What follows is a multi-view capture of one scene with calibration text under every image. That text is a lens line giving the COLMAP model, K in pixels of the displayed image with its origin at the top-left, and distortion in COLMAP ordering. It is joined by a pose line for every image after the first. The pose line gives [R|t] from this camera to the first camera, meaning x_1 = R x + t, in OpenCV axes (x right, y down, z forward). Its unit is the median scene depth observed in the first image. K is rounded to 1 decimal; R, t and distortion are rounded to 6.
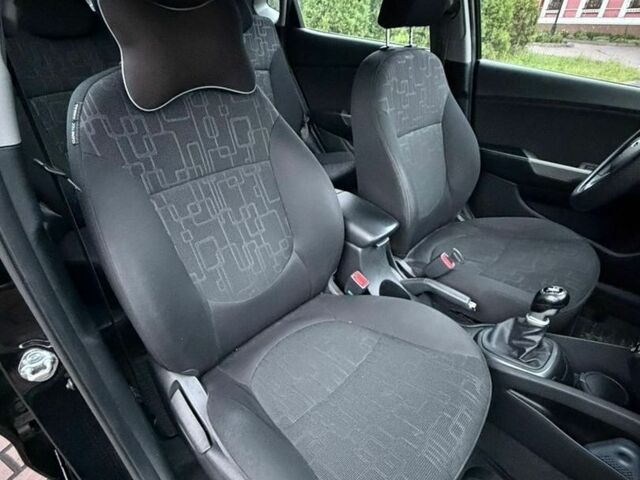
lens RADIAL K [[343.0, 0, 323.6], [0, 343.0, 238.6], [0, 0, 1]] dist [-0.000826, -0.001040]
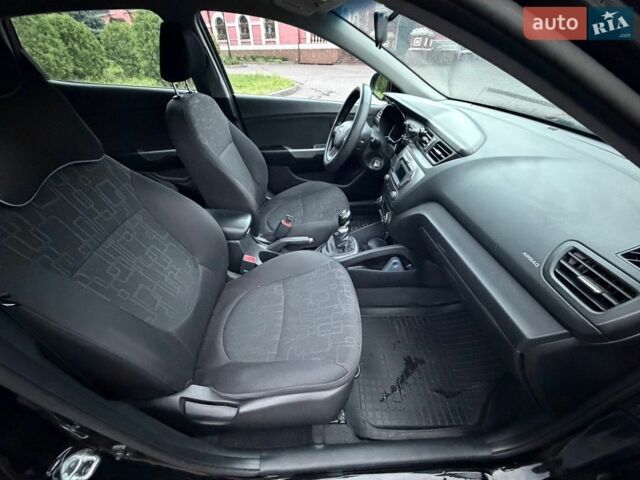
lens RADIAL K [[258.1, 0, 324.3], [0, 258.1, 238.4], [0, 0, 1]] dist [-0.000607, -0.001304]
pose [[0.676495, -0.449285, 0.583522, -0.301396], [0.404571, 0.888801, 0.215303, -0.071958], [-0.615367, 0.090425, 0.783037, -0.080181]]
